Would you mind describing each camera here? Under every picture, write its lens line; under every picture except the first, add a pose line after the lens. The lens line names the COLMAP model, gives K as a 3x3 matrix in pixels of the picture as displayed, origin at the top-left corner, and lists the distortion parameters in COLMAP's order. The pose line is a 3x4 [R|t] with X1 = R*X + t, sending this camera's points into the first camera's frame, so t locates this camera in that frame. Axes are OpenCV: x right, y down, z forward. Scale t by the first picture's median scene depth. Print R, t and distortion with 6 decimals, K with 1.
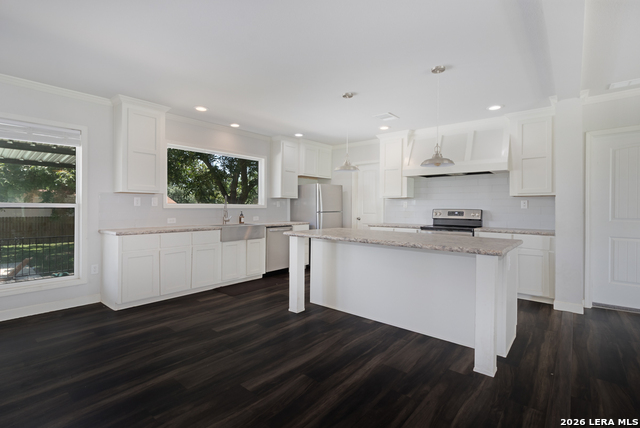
lens RADIAL K [[295.9, 0, 306.7], [0, 295.9, 214.8], [0, 0, 1]] dist [0.006520, -0.000454]
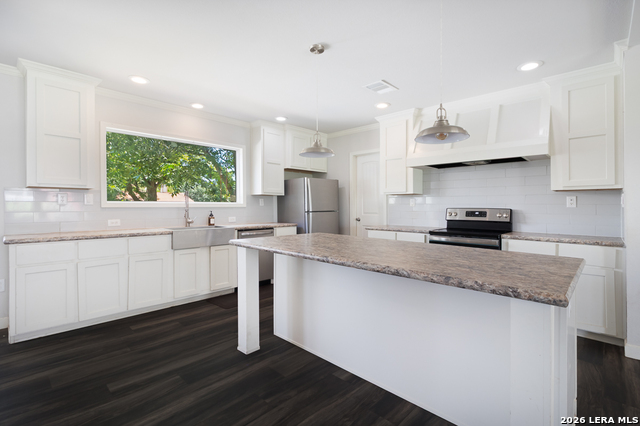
lens RADIAL K [[295.9, 0, 309.6], [0, 295.9, 208.9], [0, 0, 1]] dist [0.006520, -0.000454]
pose [[0.998577, -0.001062, -0.053319, 0.122327], [0.000206, 0.999871, -0.016063, -0.005225], [0.053329, 0.016029, 0.998448, 0.226303]]
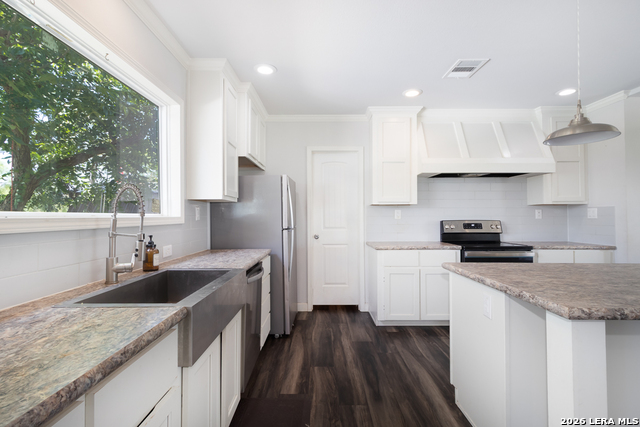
lens RADIAL K [[312.4, 0, 305.7], [0, 312.4, 209.0], [0, 0, 1]] dist [0.011423, -0.000291]
pose [[0.751924, 0.009099, 0.659187, -0.398385], [0.024039, 0.998861, -0.041208, -0.027744], [-0.658811, 0.046832, 0.750849, 0.746661]]
